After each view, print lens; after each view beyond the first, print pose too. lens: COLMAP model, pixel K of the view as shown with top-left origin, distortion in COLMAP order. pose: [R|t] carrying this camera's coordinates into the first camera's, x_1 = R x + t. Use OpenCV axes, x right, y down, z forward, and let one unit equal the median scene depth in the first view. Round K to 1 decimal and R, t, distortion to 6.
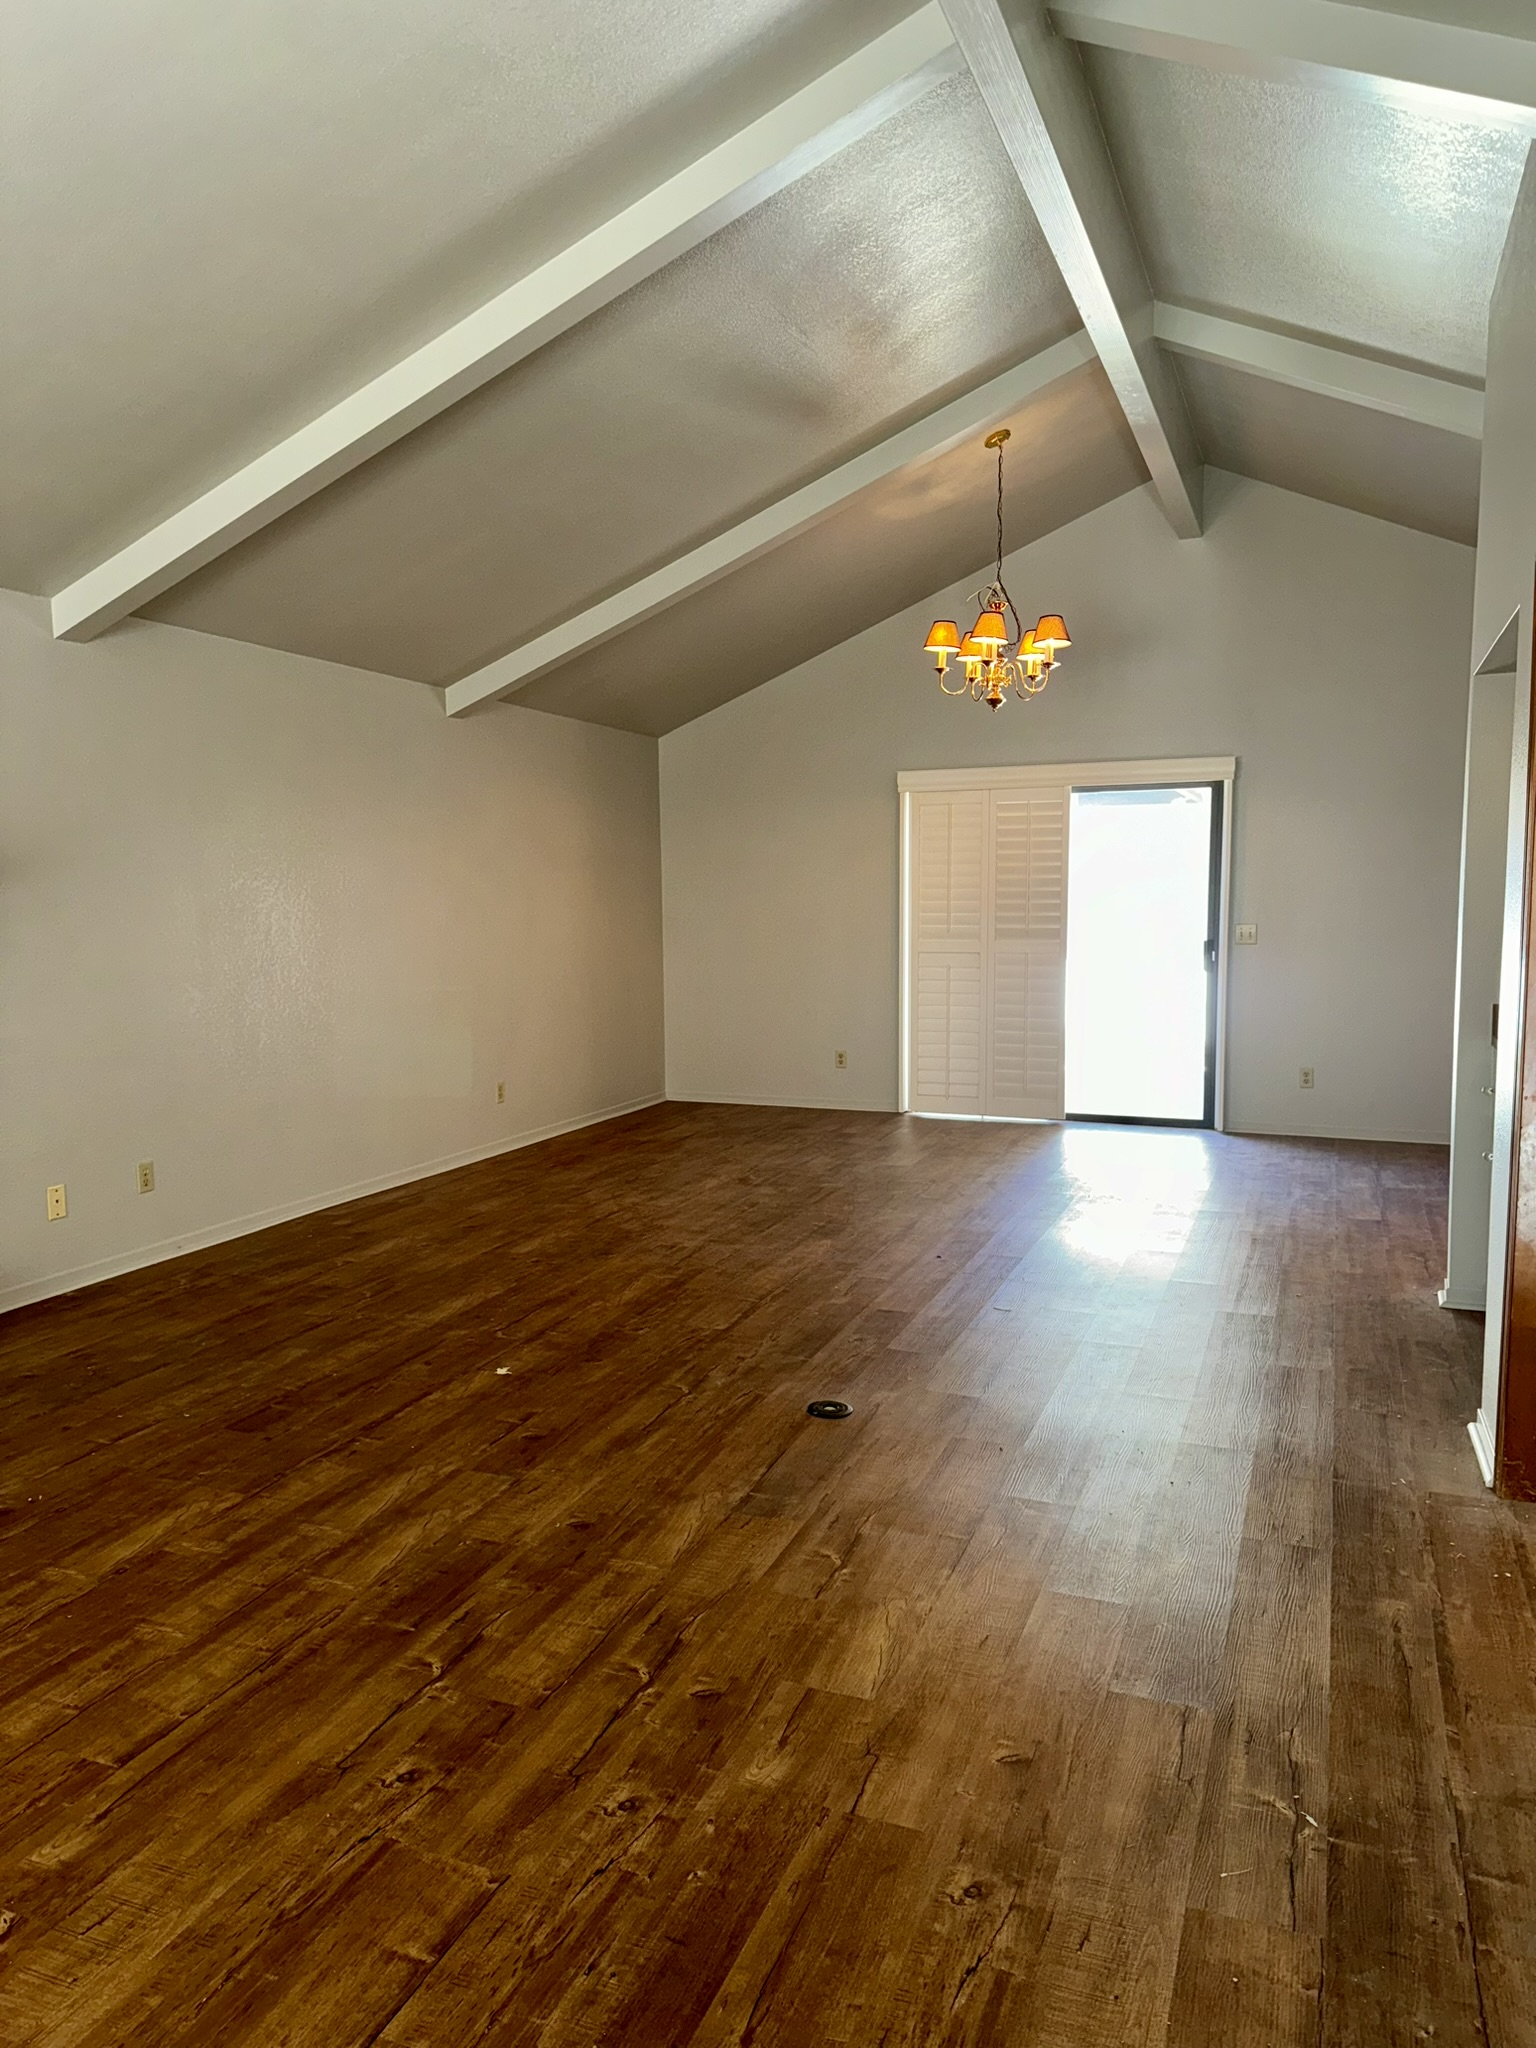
lens RADIAL K [[1459.4, 0, 775.5], [0, 1459.4, 1032.3], [0, 0, 1]] dist [0.004364, -0.009345]
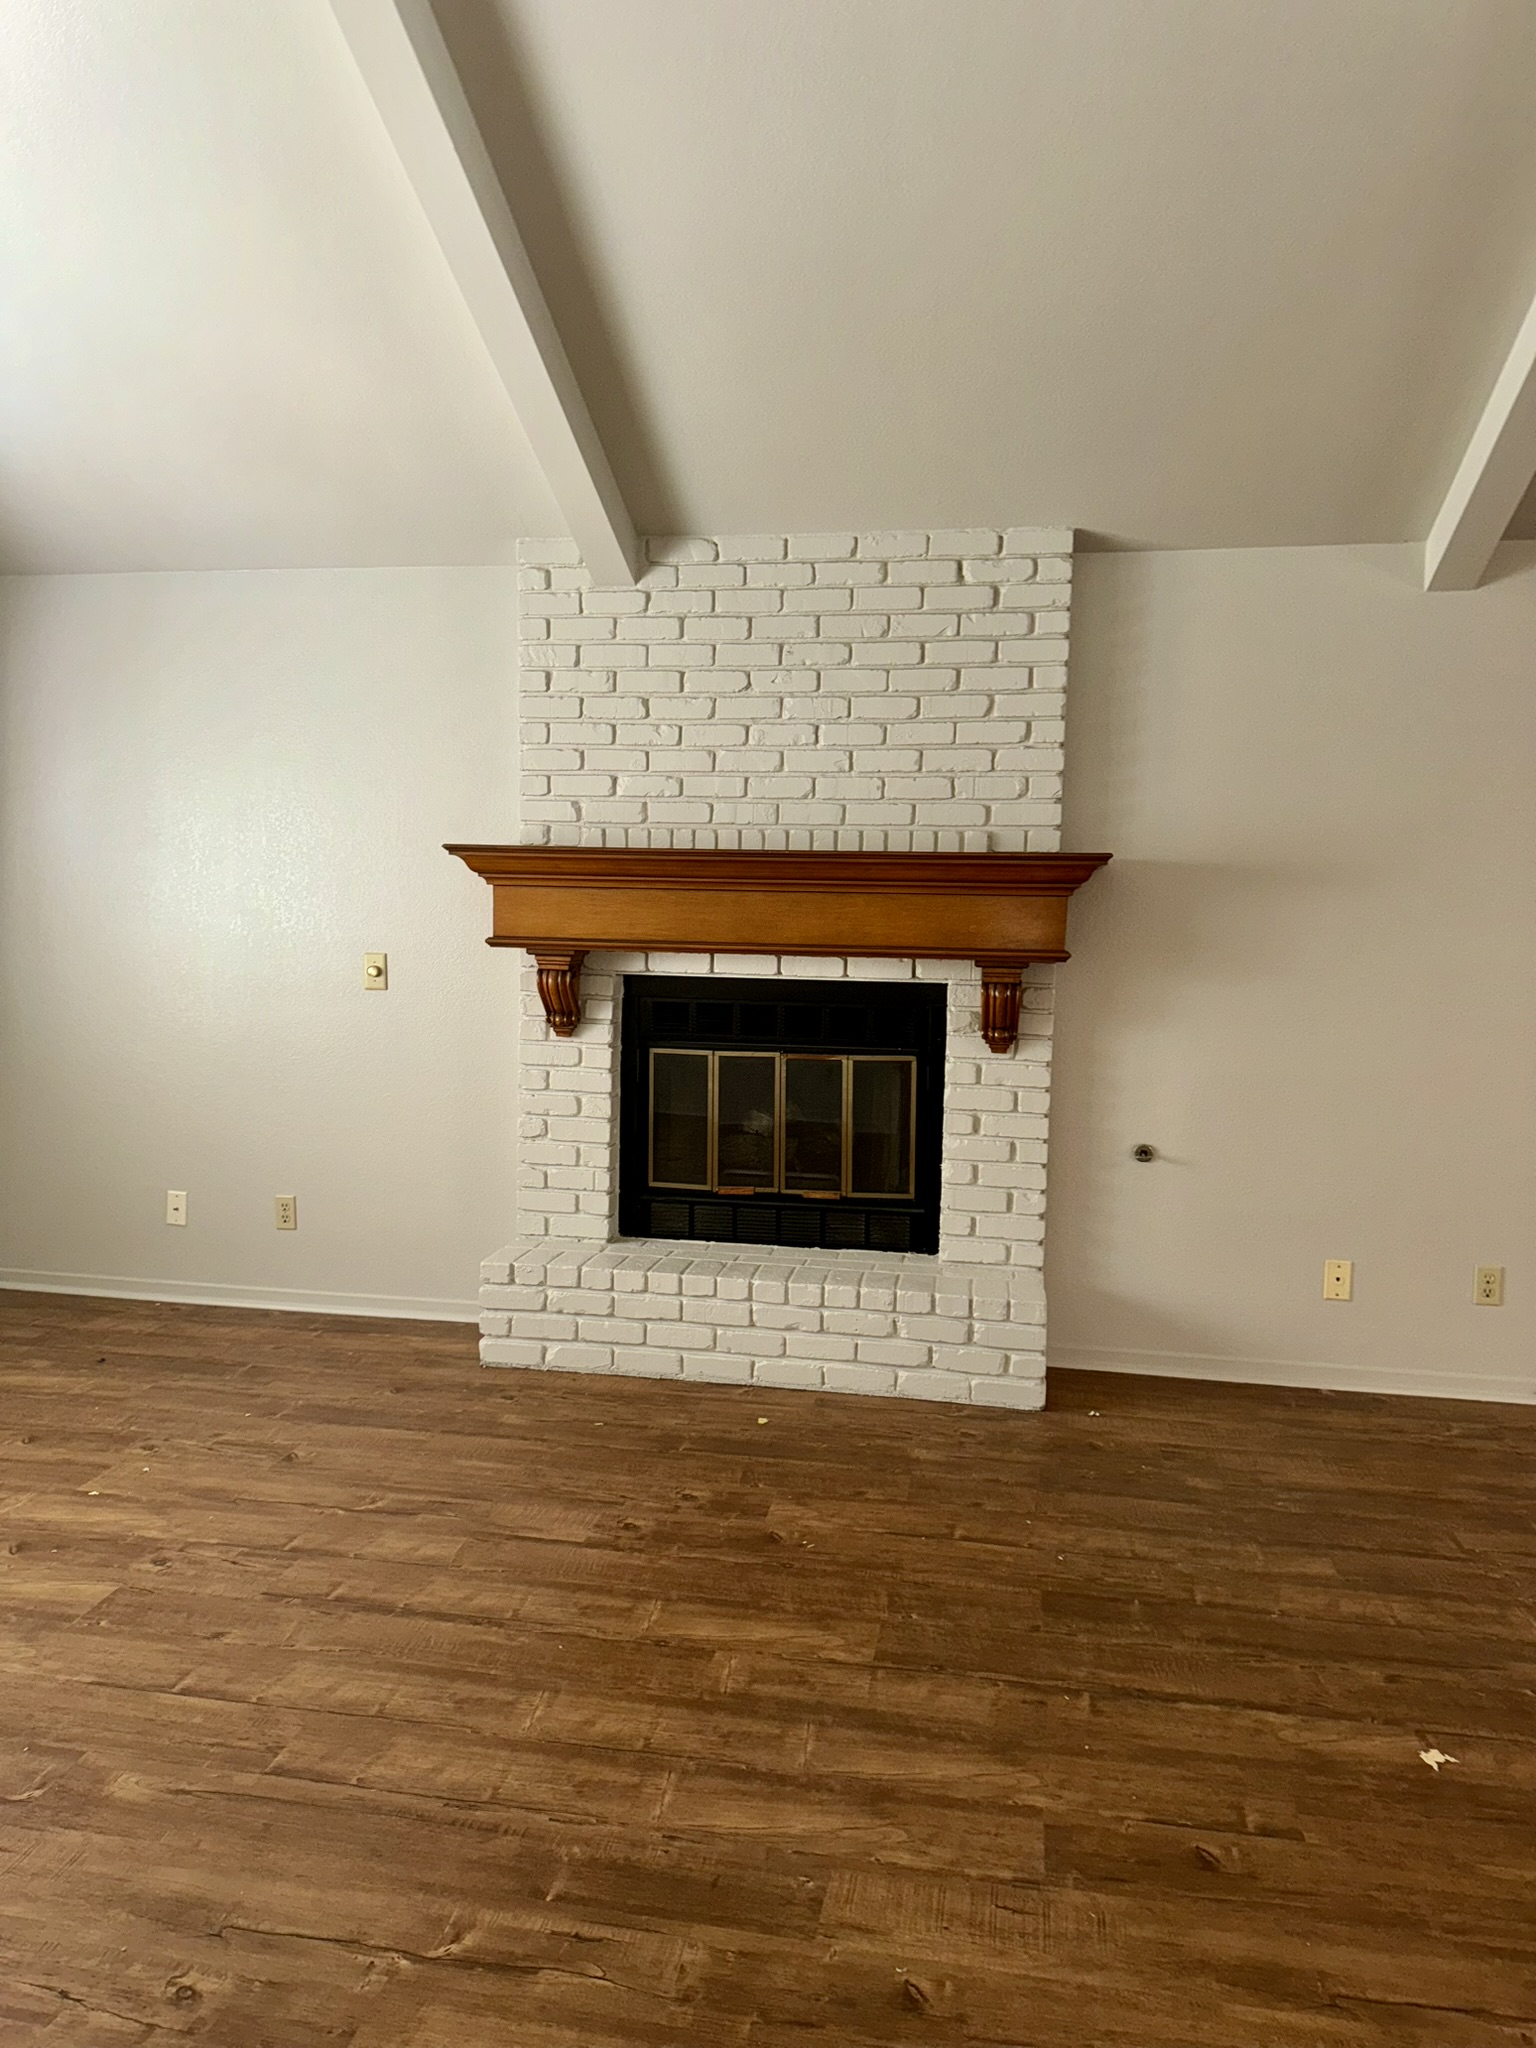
lens RADIAL K [[1459.4, 0, 753.2], [0, 1459.4, 1018.0], [0, 0, 1]] dist [0.004364, -0.009345]
pose [[0.192936, 0.107091, -0.975350, 0.404422], [-0.124730, 0.988639, 0.083877, -0.099921], [0.973251, 0.105472, 0.204102, 0.810052]]
